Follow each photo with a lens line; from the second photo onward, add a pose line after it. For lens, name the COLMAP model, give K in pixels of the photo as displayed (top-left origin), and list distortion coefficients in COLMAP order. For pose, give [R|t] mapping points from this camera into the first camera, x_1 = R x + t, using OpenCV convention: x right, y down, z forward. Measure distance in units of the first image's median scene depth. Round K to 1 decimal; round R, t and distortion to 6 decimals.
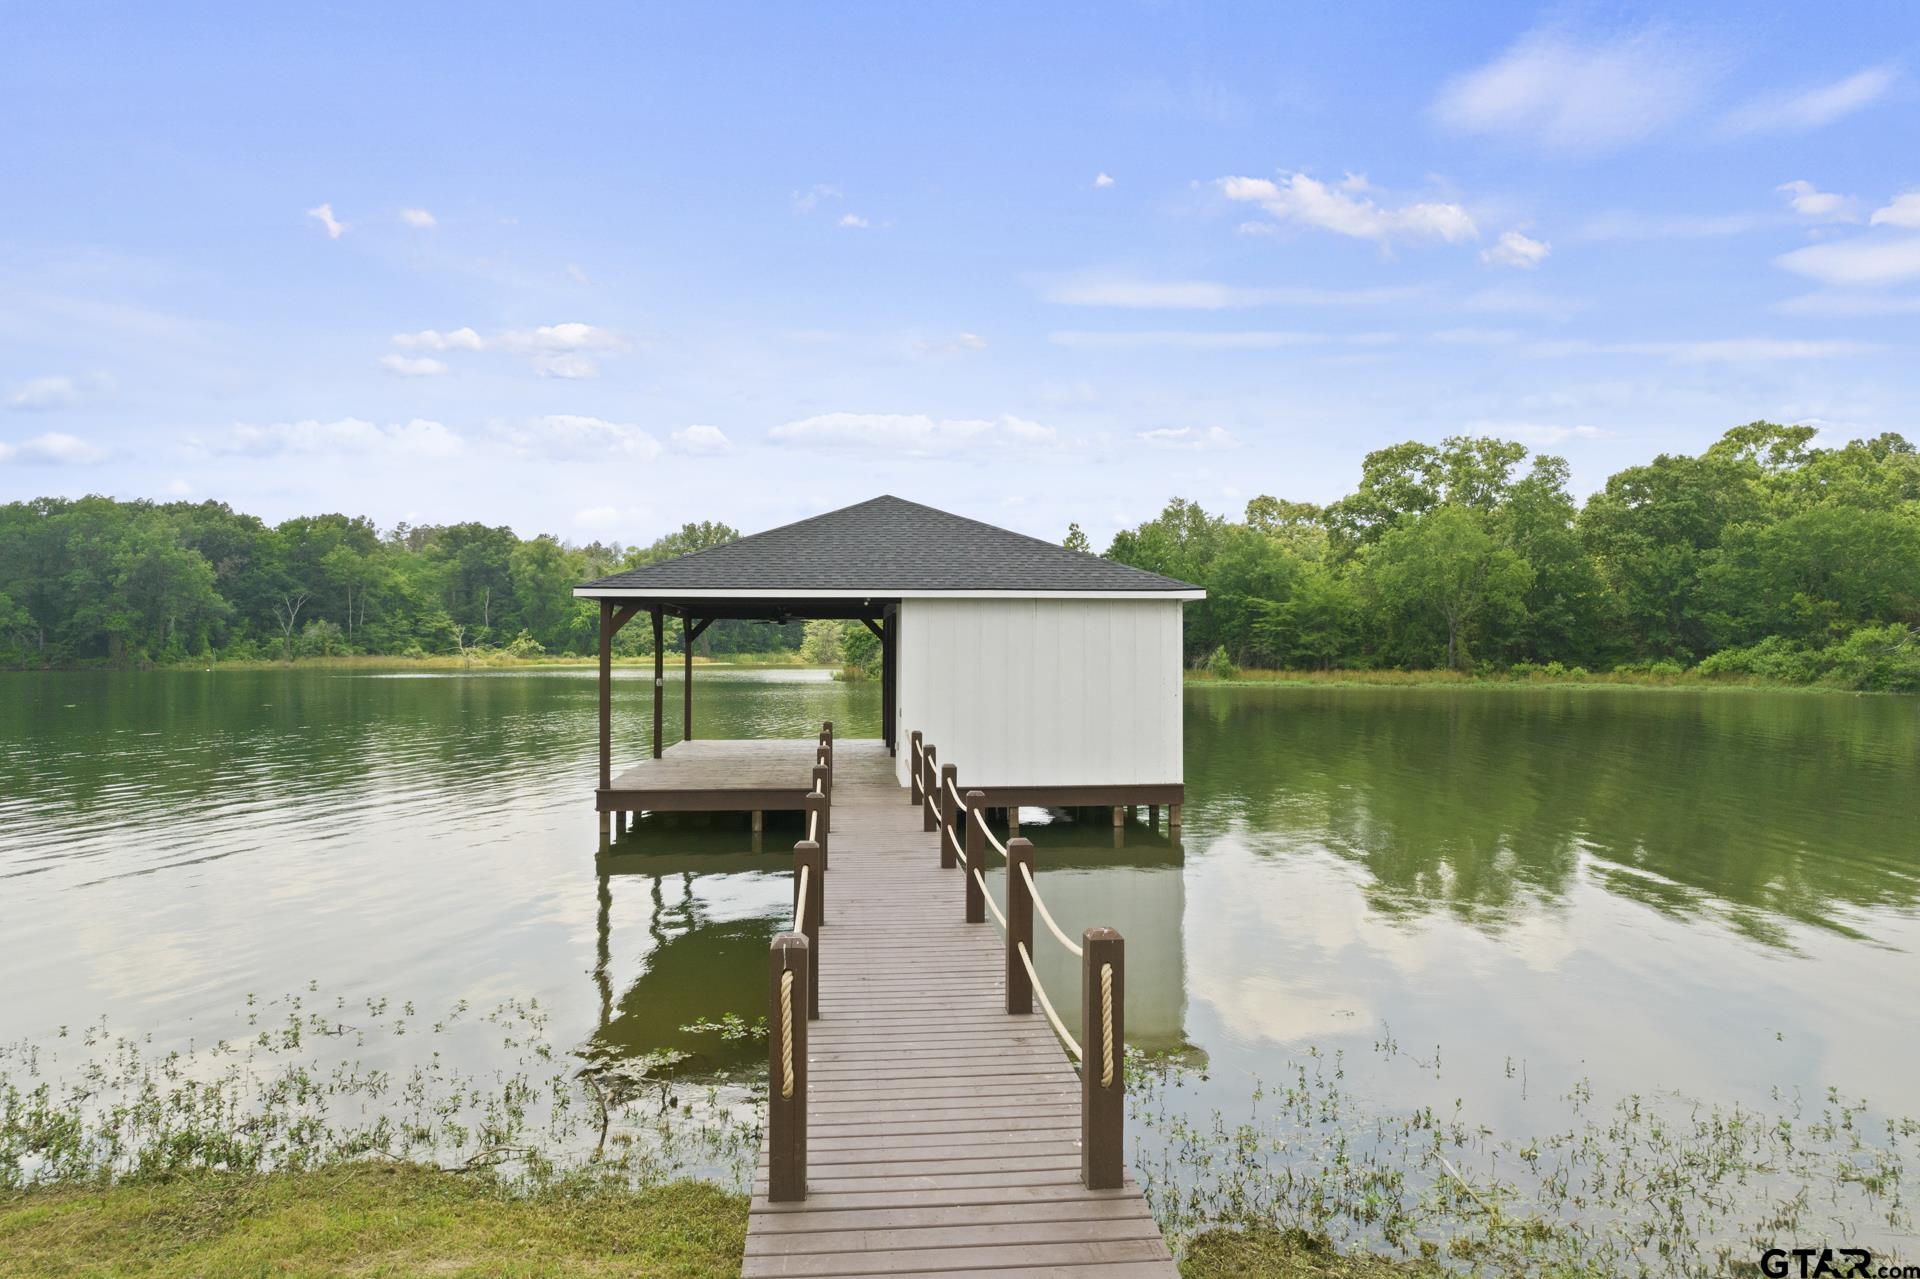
lens RADIAL K [[1246.8, 0, 961.3], [0, 1246.8, 631.9], [0, 0, 1]] dist [-0.050004, 0.034429]
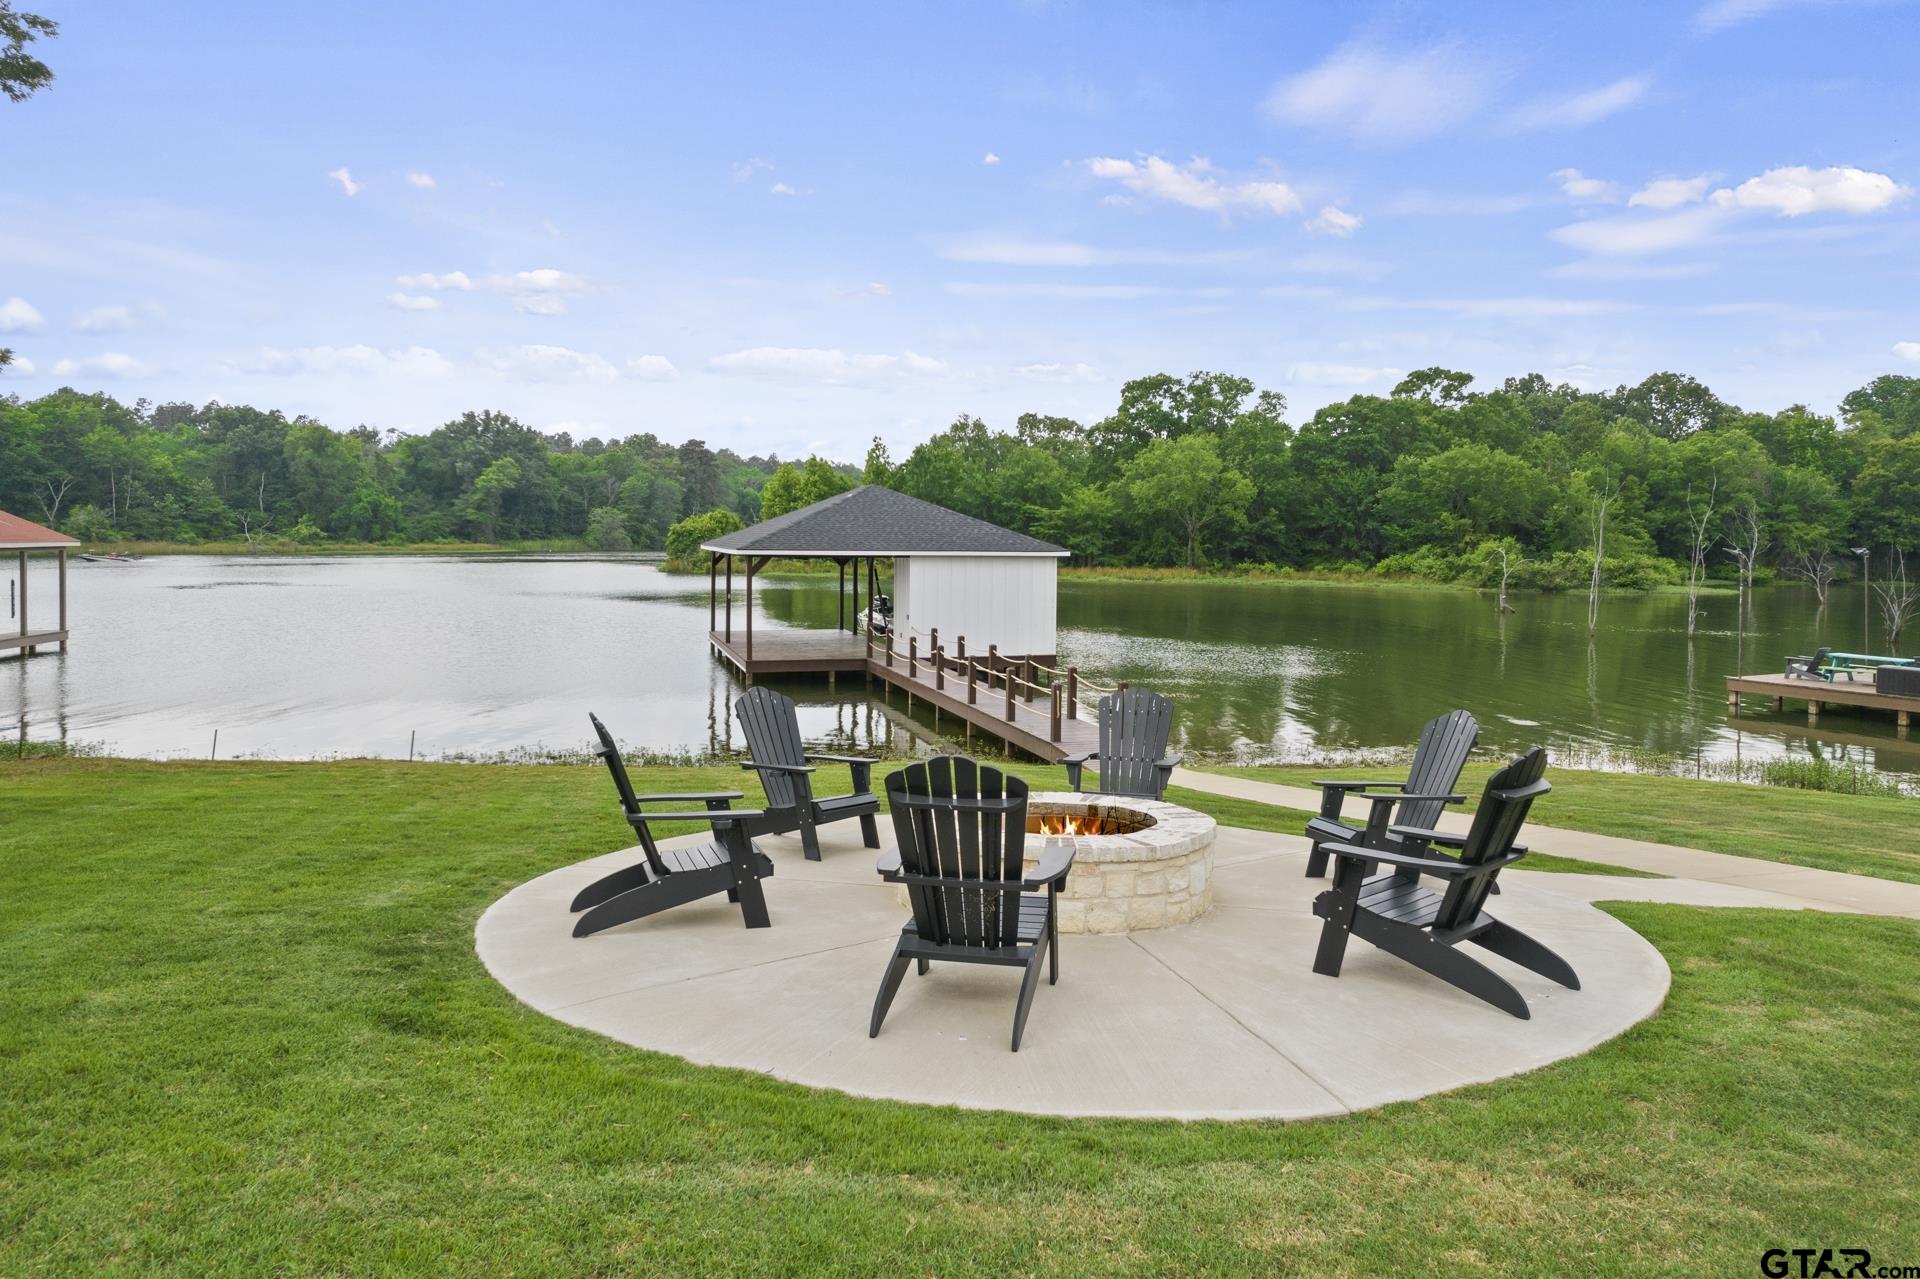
lens RADIAL K [[1246.8, 0, 945.0], [0, 1246.8, 592.6], [0, 0, 1]] dist [-0.050004, 0.034429]
pose [[0.982928, 0.003804, 0.183950, -0.058281], [-0.014724, 0.998206, 0.058035, -0.011029], [-0.183400, -0.059753, 0.981221, -0.140933]]
